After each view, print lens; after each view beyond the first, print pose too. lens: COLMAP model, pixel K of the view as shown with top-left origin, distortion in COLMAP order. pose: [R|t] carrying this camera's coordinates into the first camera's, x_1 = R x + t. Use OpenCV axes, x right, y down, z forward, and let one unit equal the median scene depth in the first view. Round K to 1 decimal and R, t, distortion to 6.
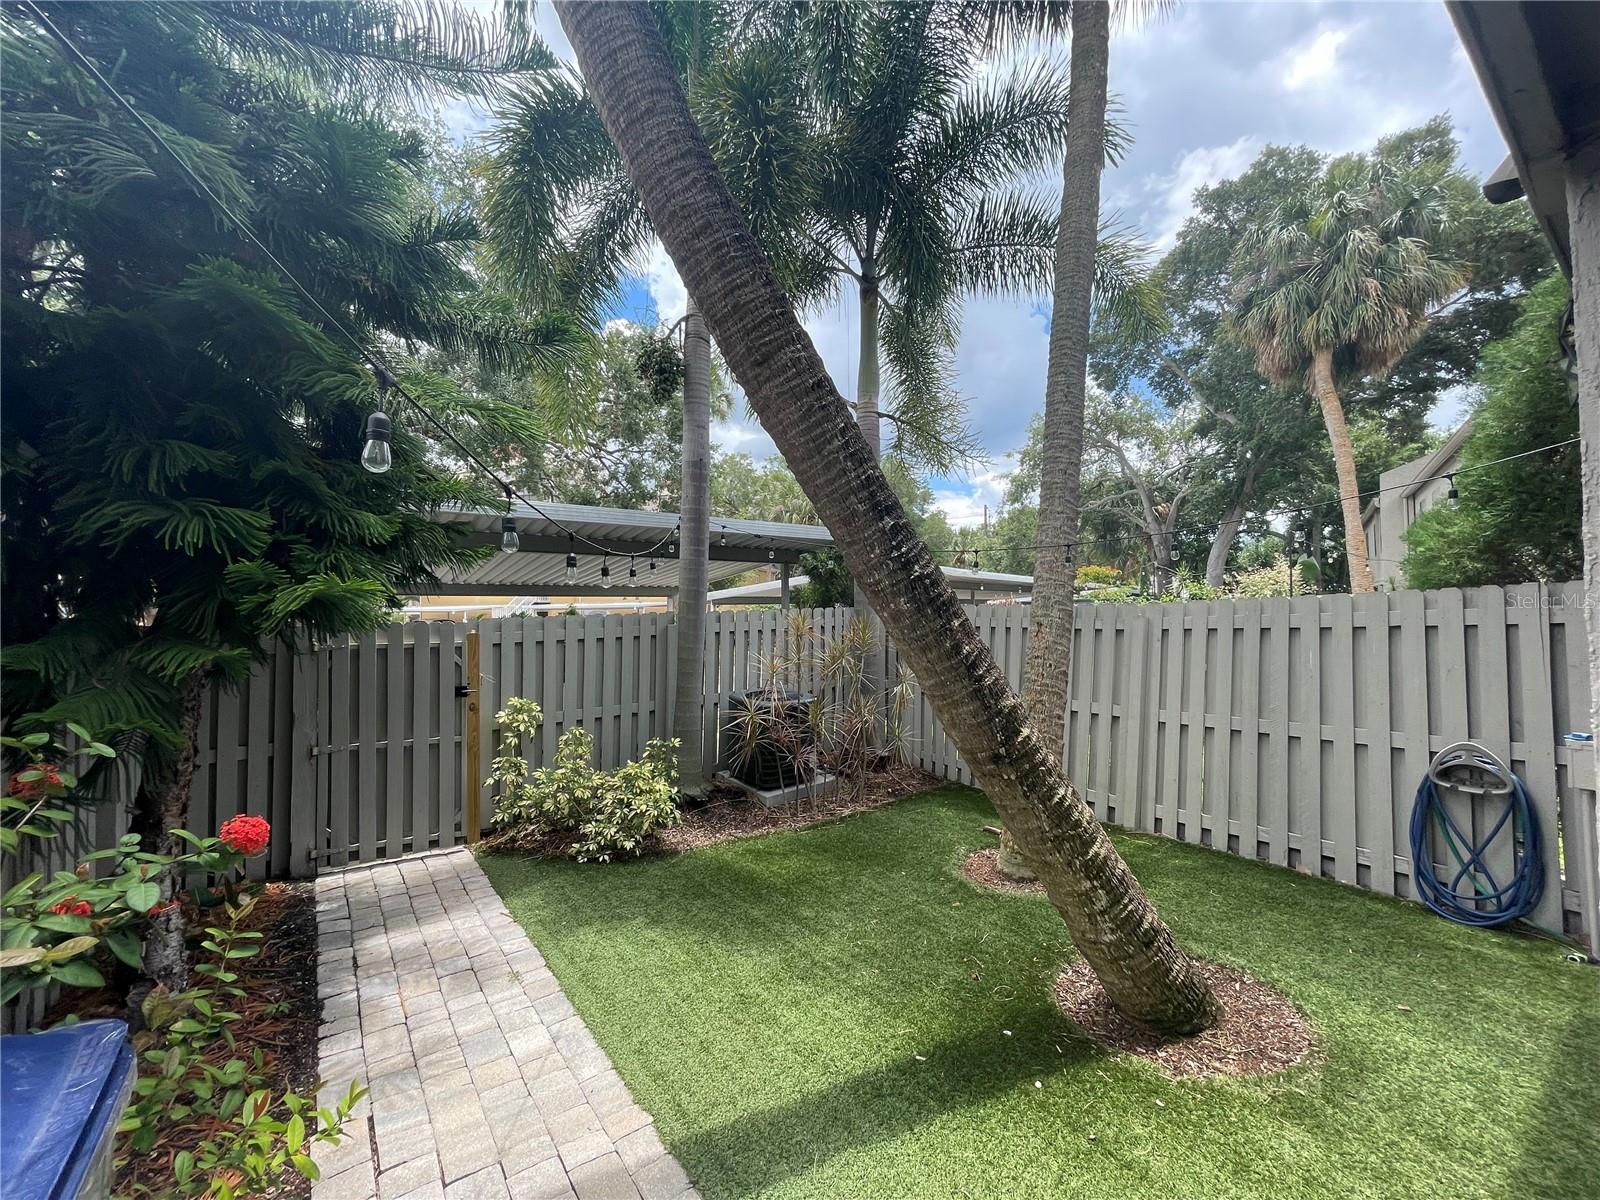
lens RADIAL K [[643.9, 0, 798.4], [0, 643.9, 599.3], [0, 0, 1]] dist [-0.002163, 0.000183]
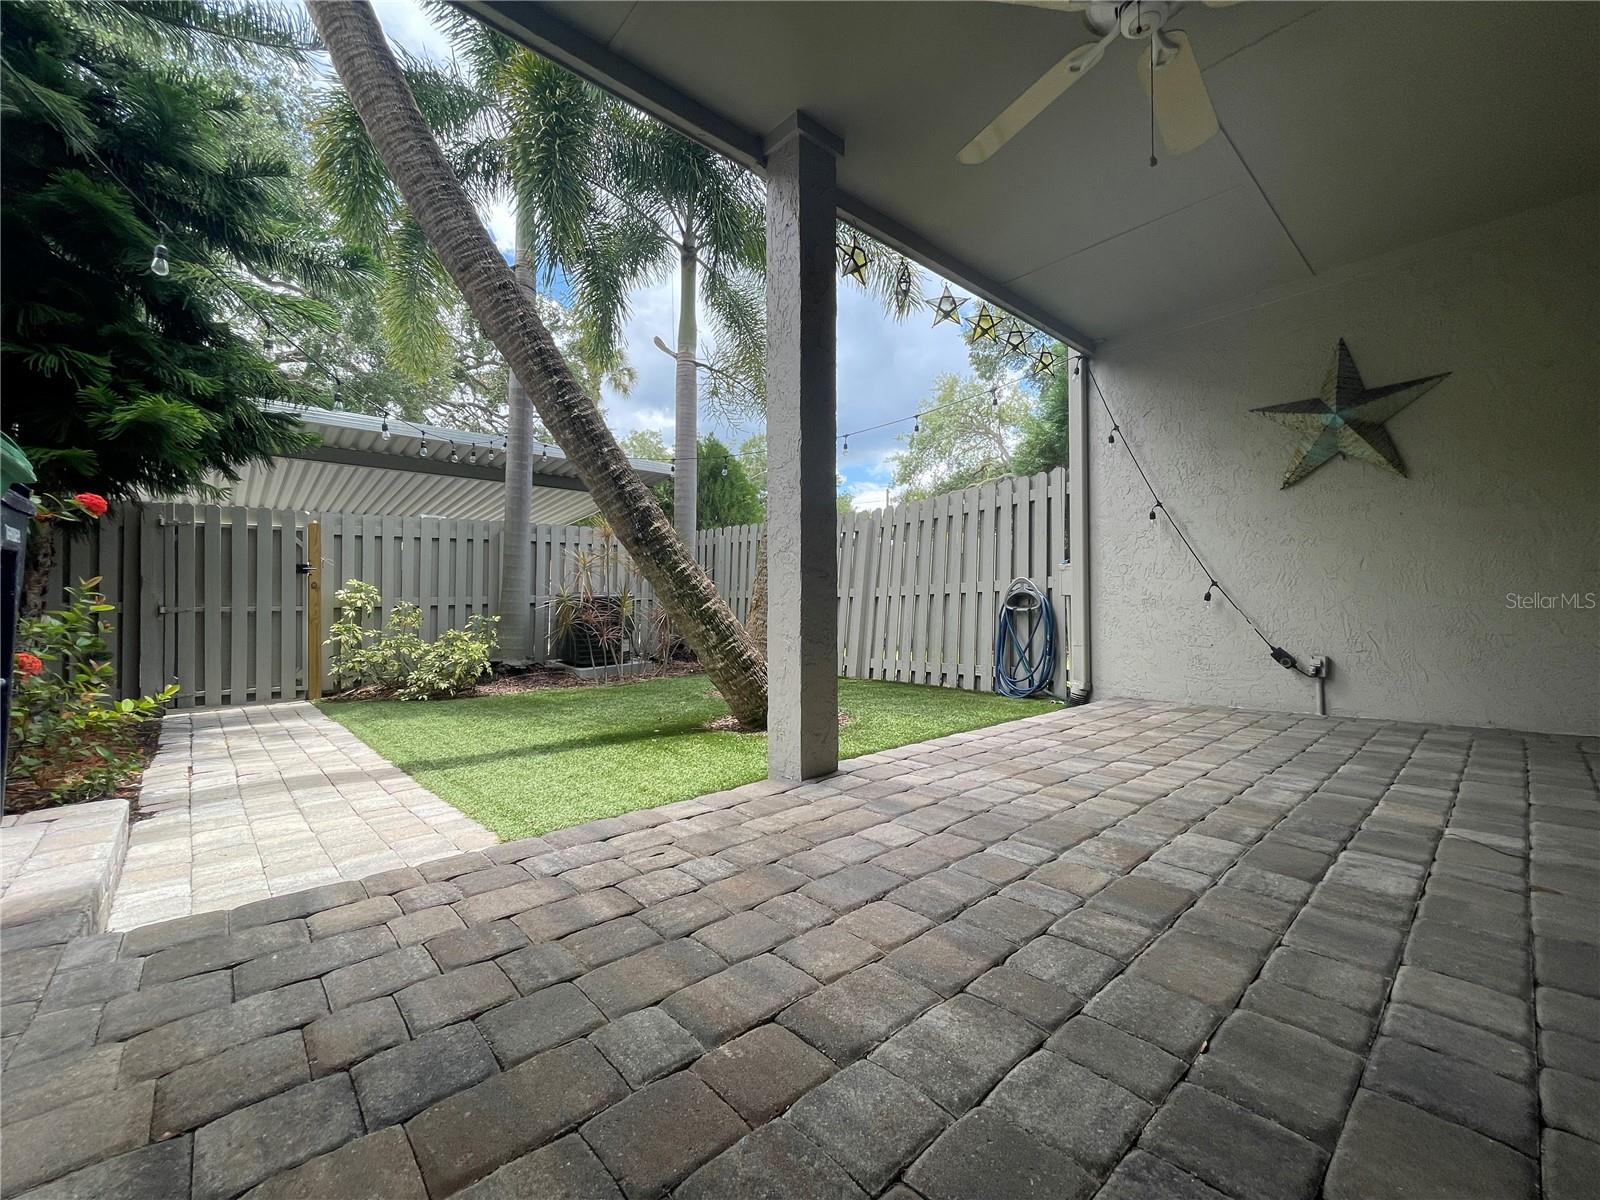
lens RADIAL K [[643.9, 0, 801.1], [0, 643.9, 600.3], [0, 0, 1]] dist [-0.002163, 0.000183]
pose [[0.993100, 0.005345, 0.117145, 0.376295], [-0.007301, 0.999841, 0.016273, 0.262670], [-0.117040, -0.017016, 0.992981, -0.425482]]
